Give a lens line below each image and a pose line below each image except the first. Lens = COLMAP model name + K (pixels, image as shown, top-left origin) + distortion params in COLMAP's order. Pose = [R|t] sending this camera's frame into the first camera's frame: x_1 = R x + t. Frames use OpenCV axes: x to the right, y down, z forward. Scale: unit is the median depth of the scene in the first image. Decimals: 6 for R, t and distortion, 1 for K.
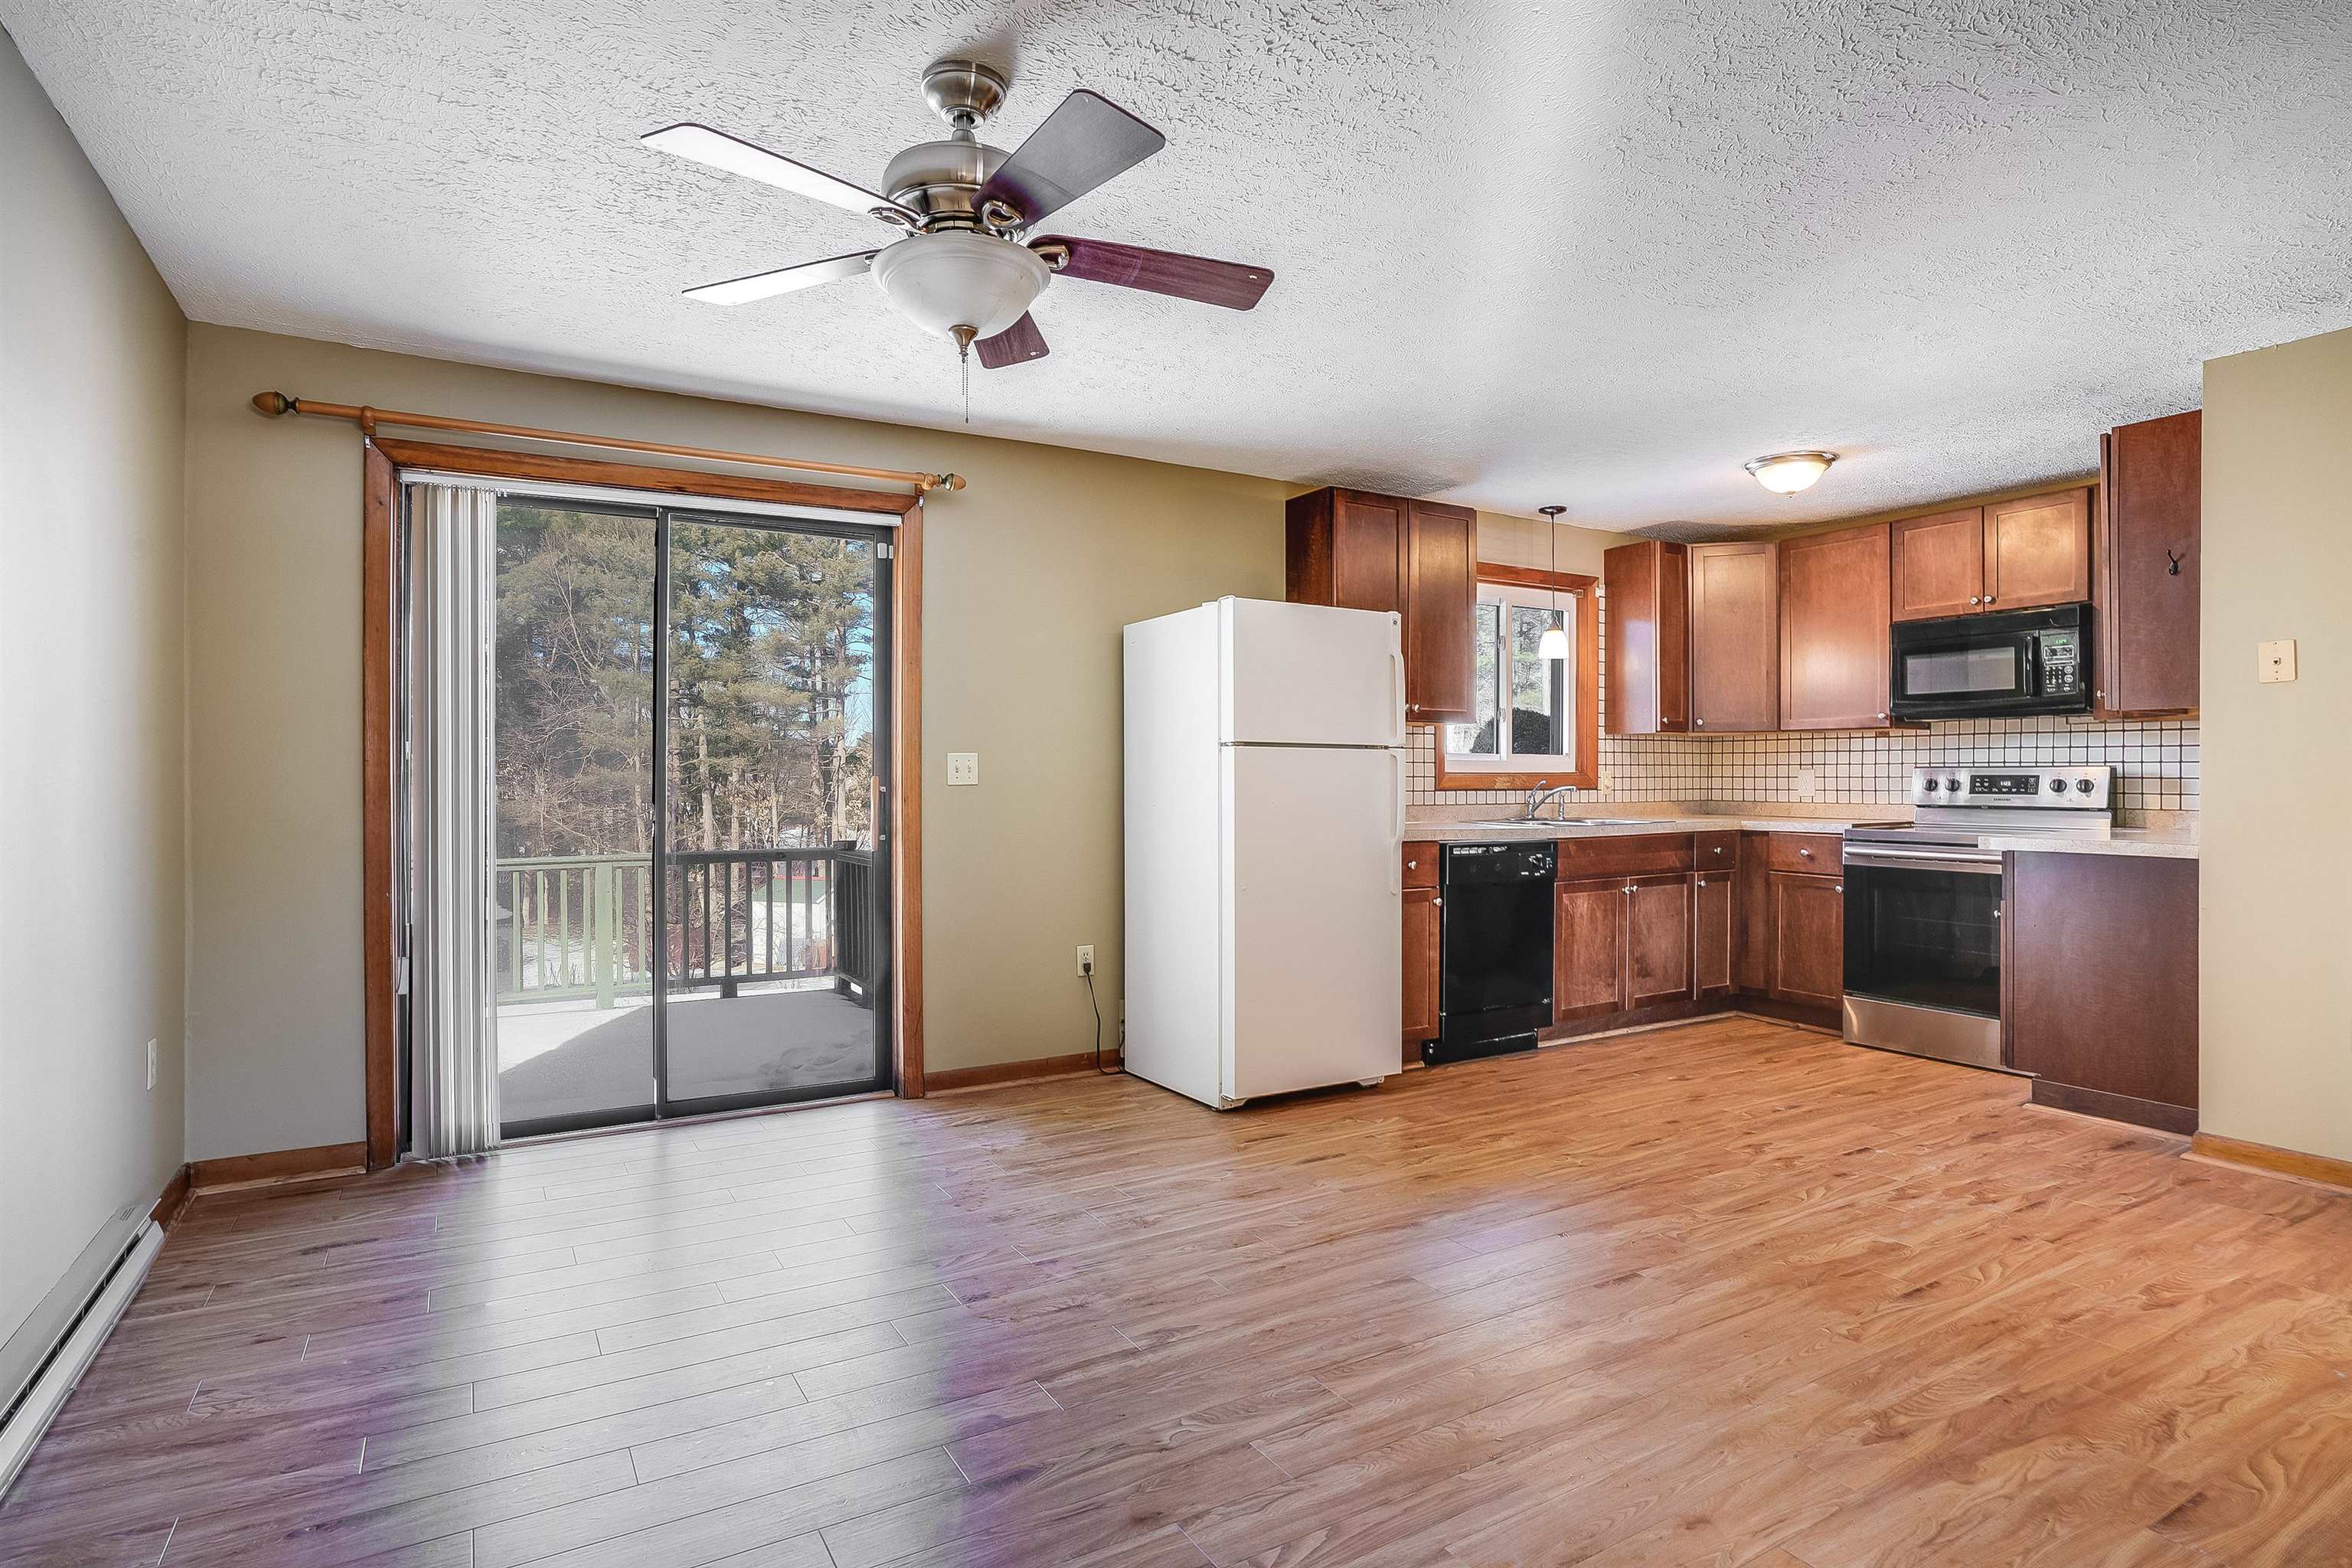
lens RADIAL K [[1227.0, 0, 1172.2], [0, 1227.0, 787.5], [0, 0, 1]] dist [-0.059234, 0.036298]
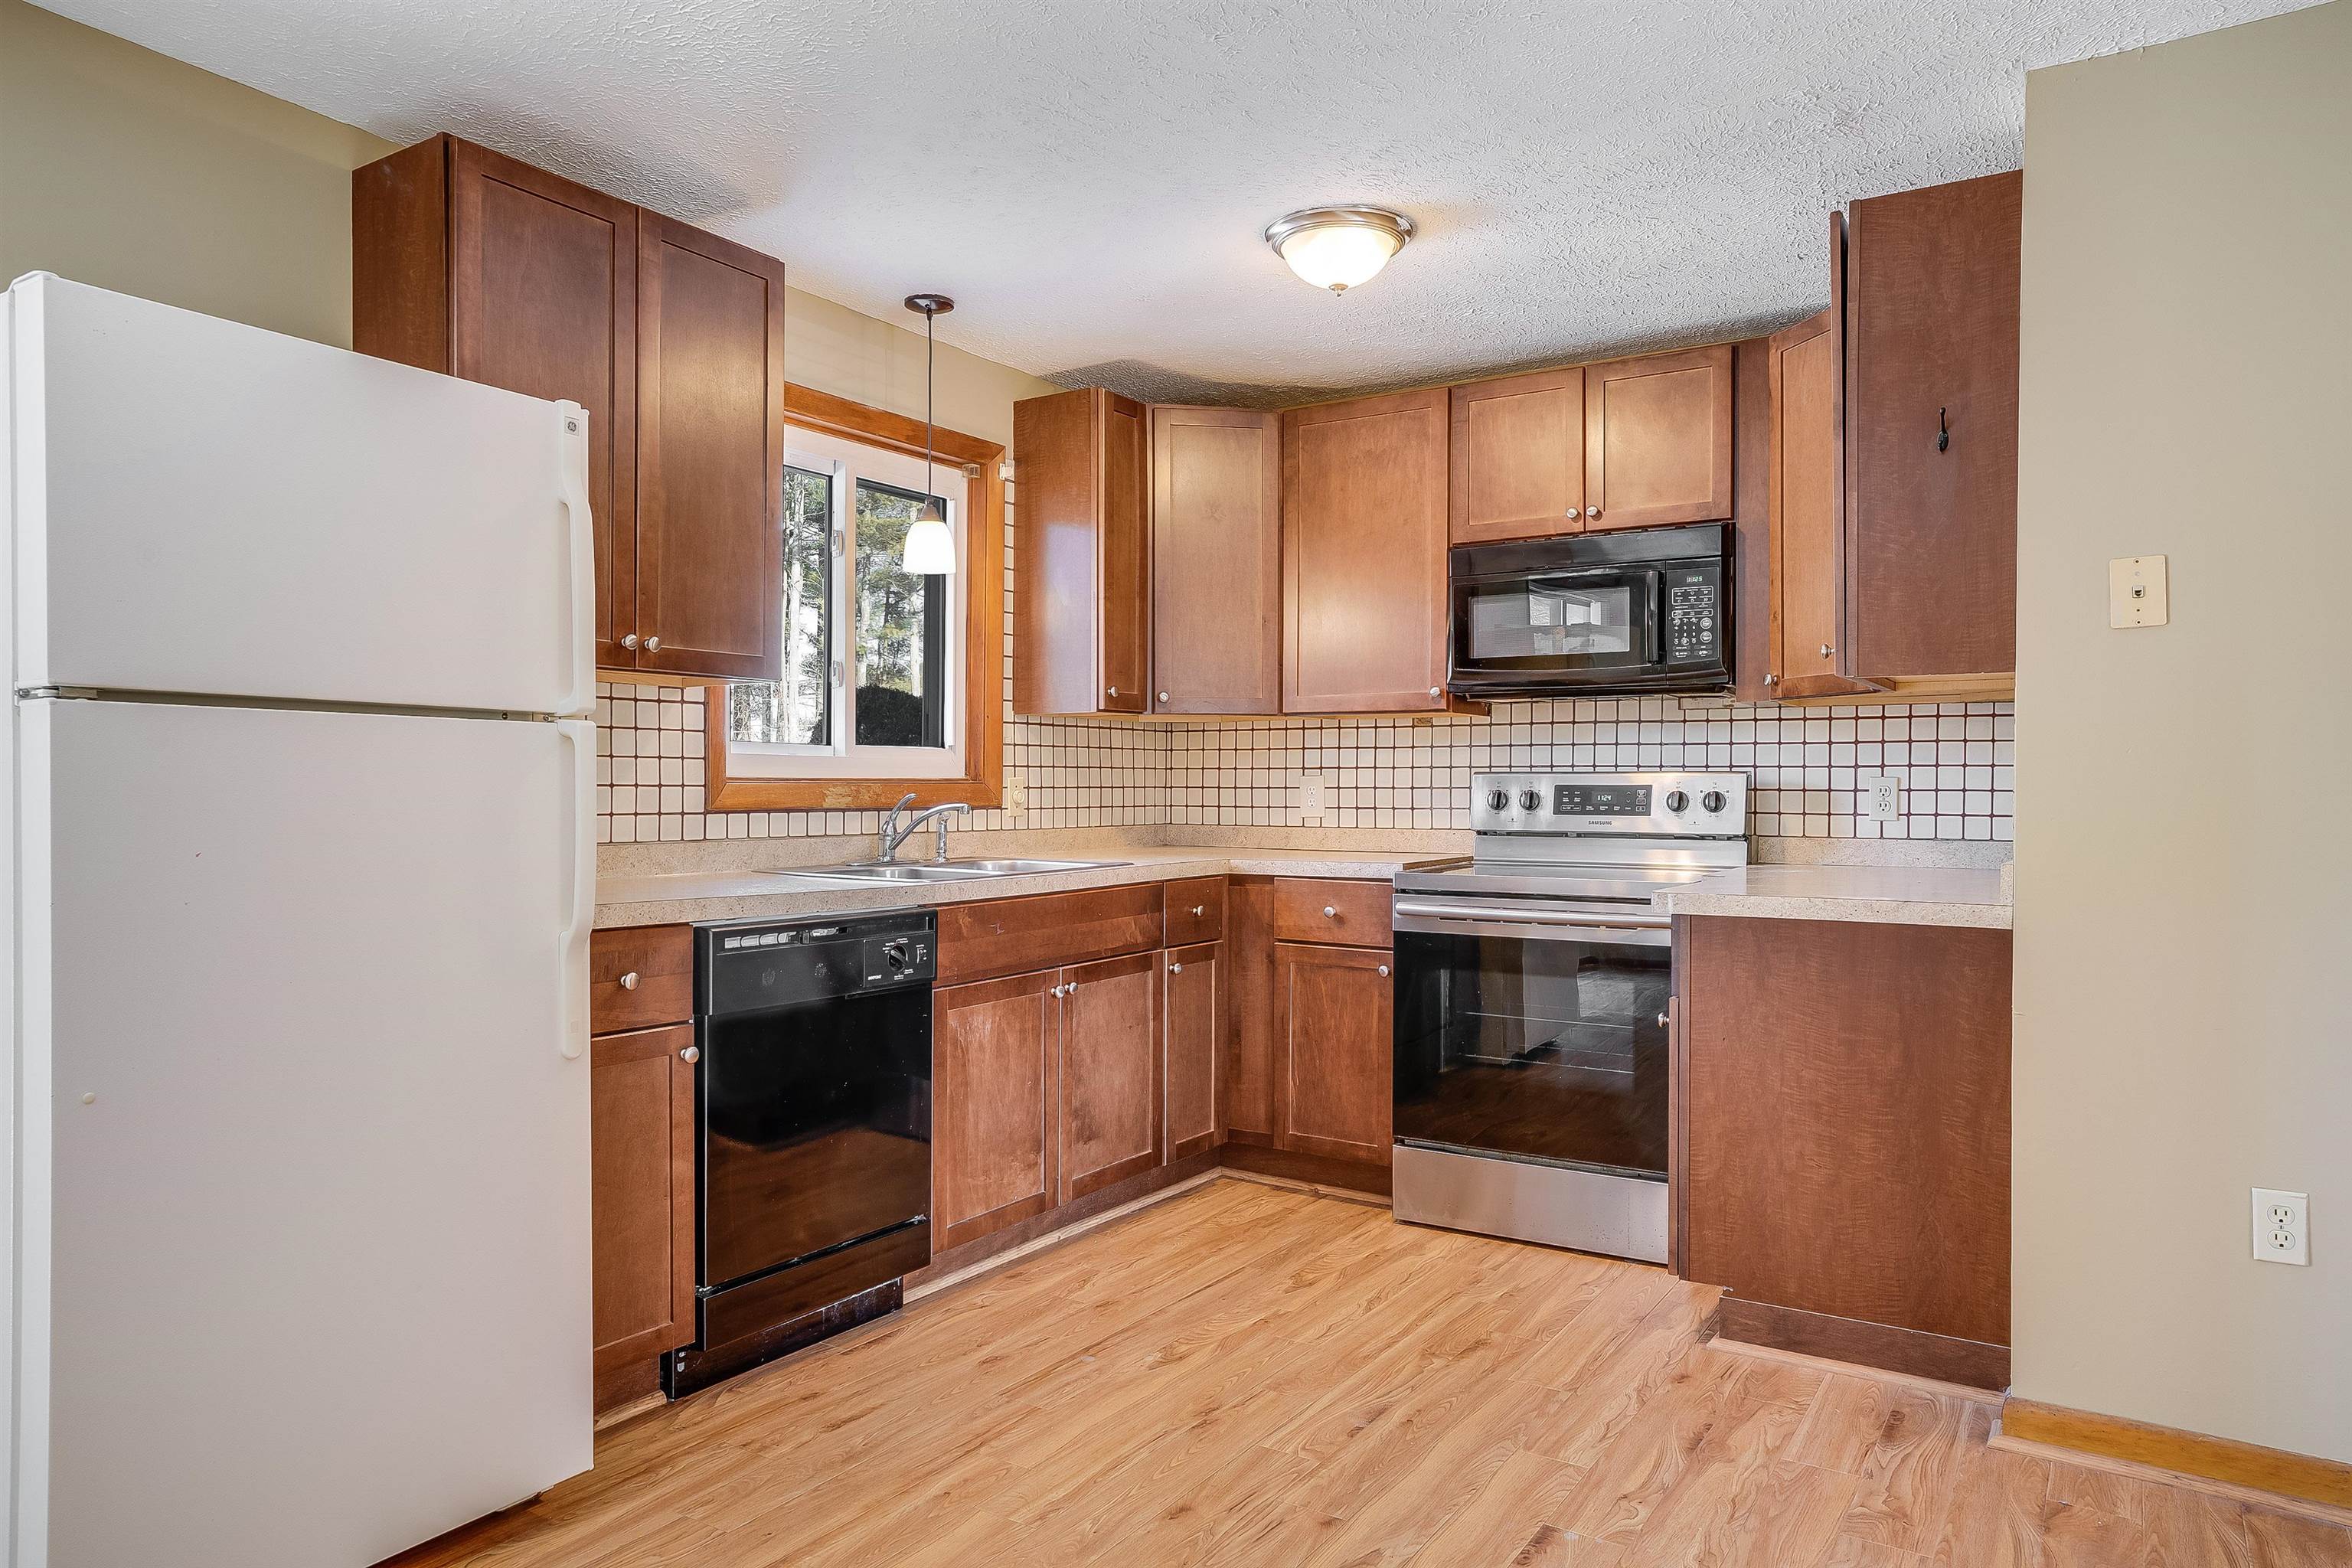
lens RADIAL K [[1512.7, 0, 1171.7], [0, 1512.7, 796.5], [0, 0, 1]] dist [-0.029037, 0.041872]
pose [[0.894378, -0.000579, 0.447311, 0.115993], [0.001228, 0.999999, -0.001162, -0.003634], [-0.447309, 0.001588, 0.894378, 0.375421]]
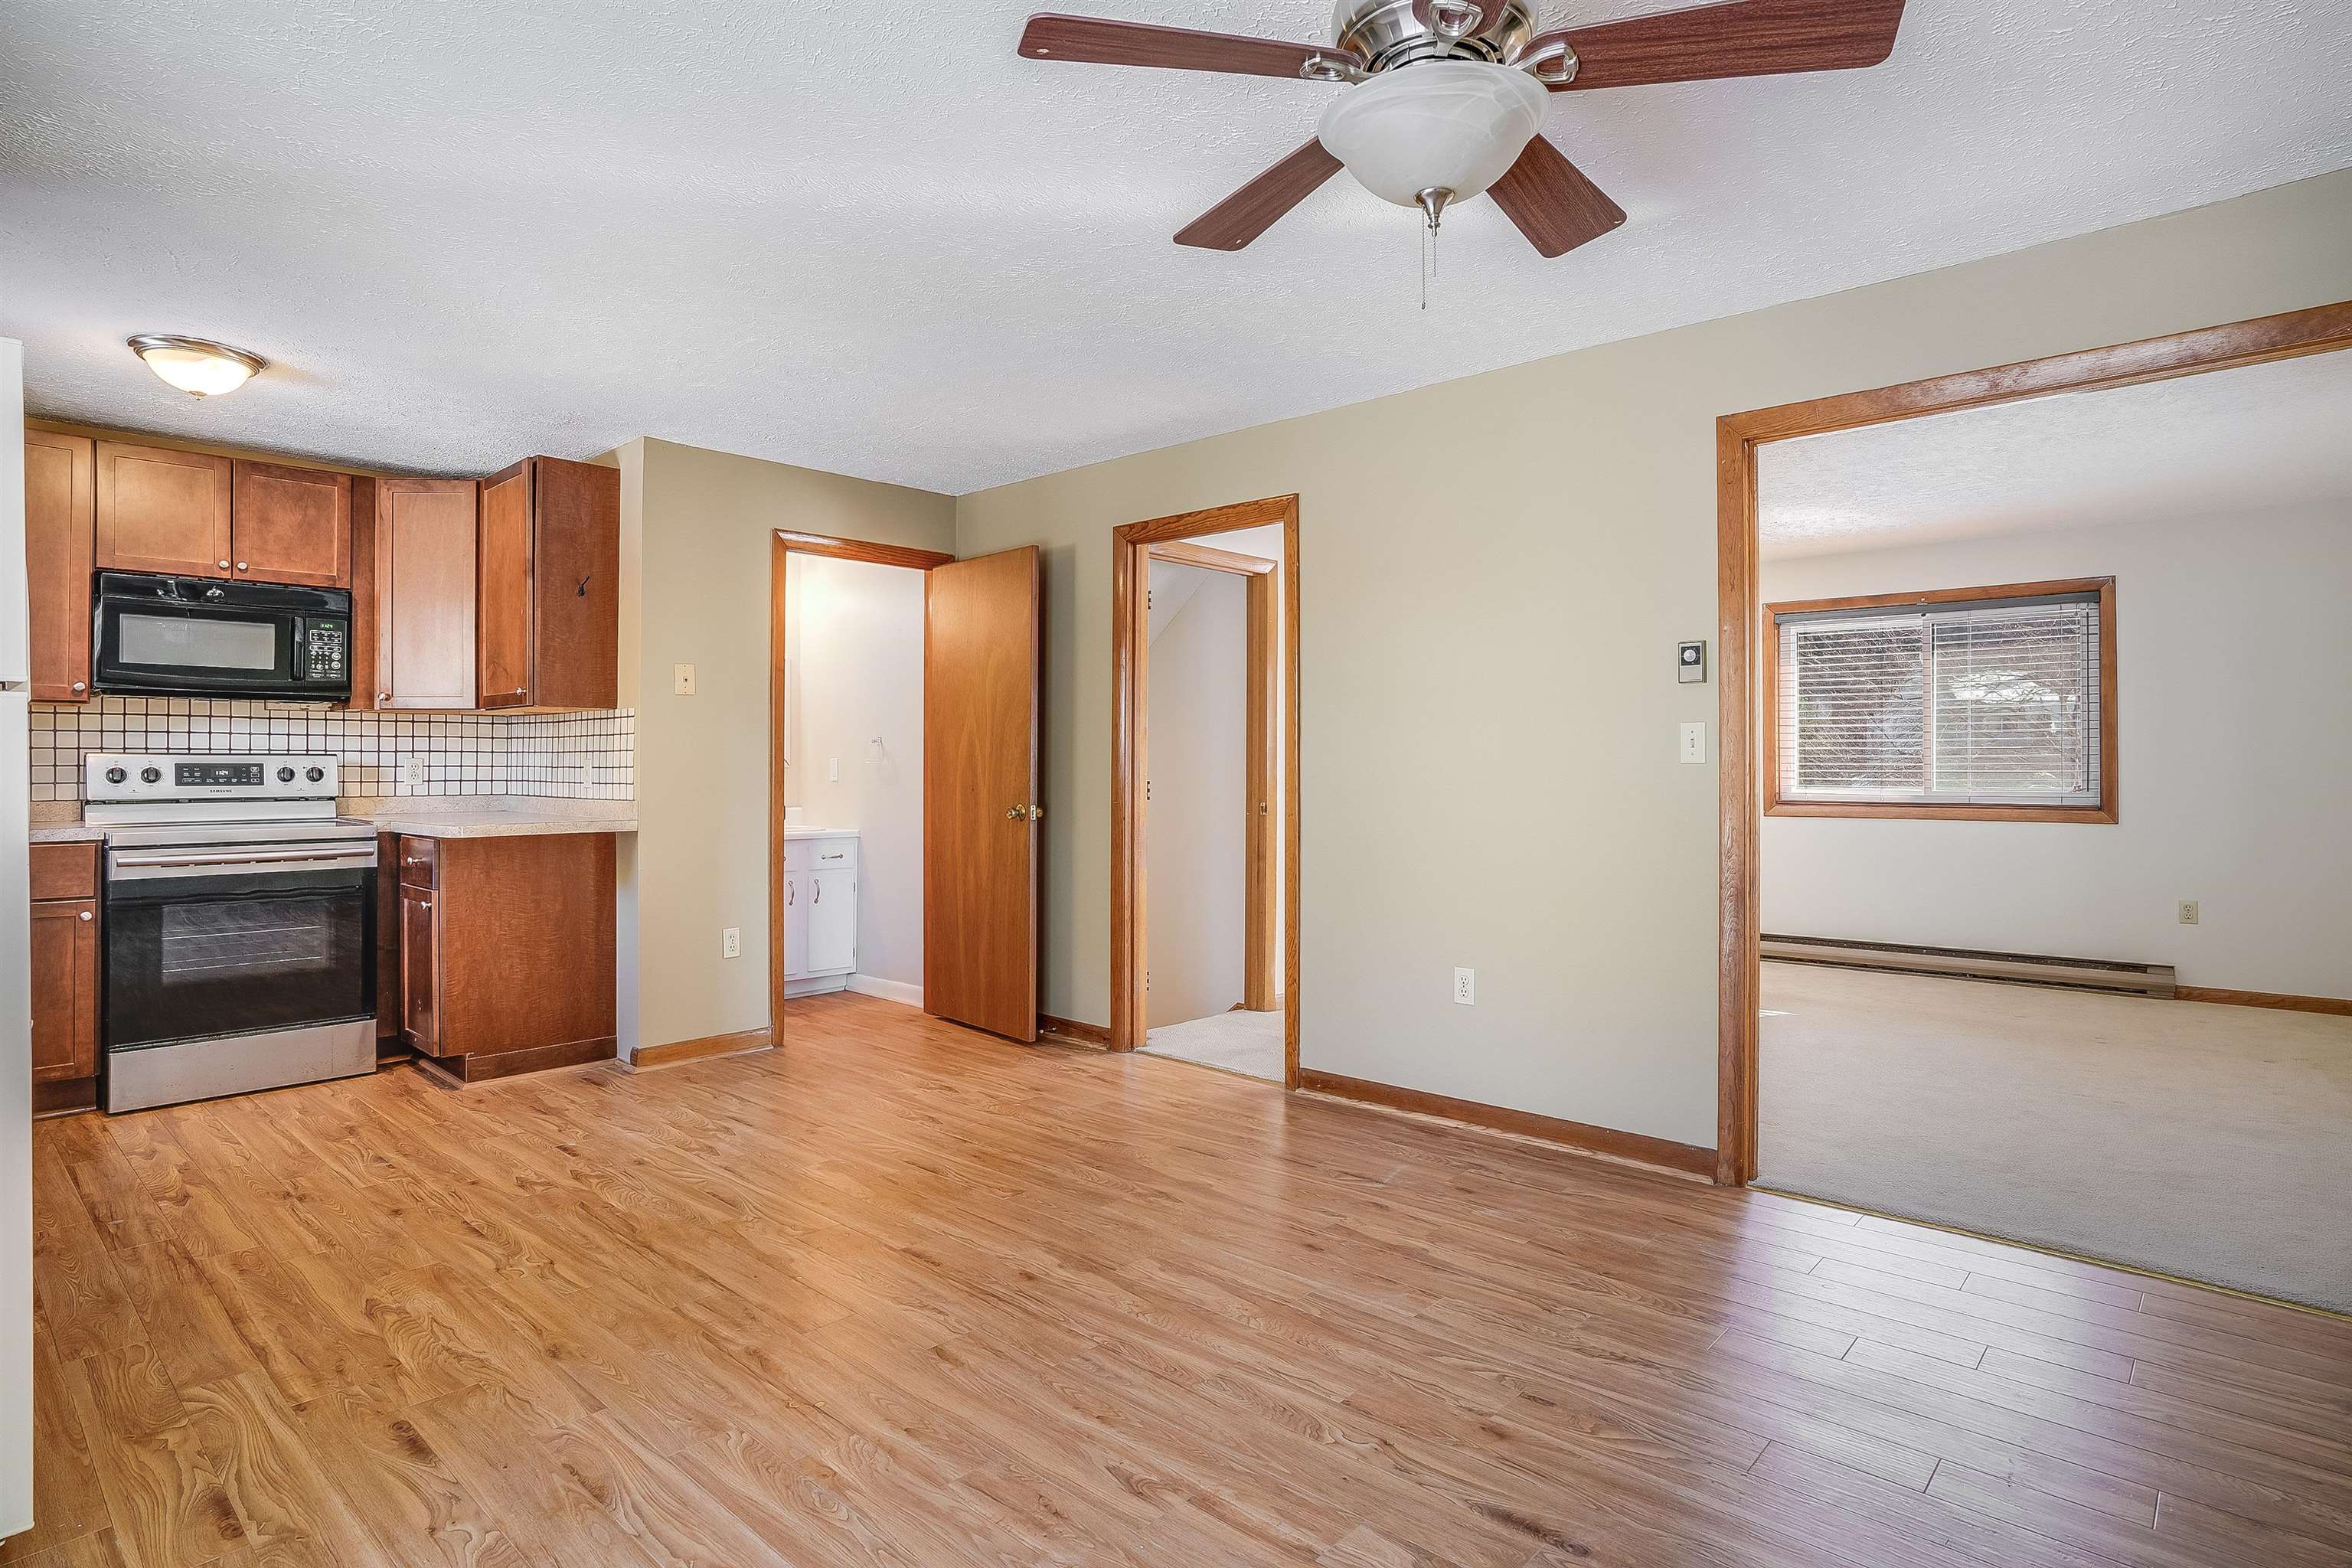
lens RADIAL K [[1227.0, 0, 1172.2], [0, 1227.0, 787.5], [0, 0, 1]] dist [-0.059234, 0.036298]
pose [[-0.290241, -0.018109, 0.956782, -0.367868], [0.006743, 0.999757, 0.020968, -0.006471], [-0.956930, 0.012537, -0.290048, 0.593665]]
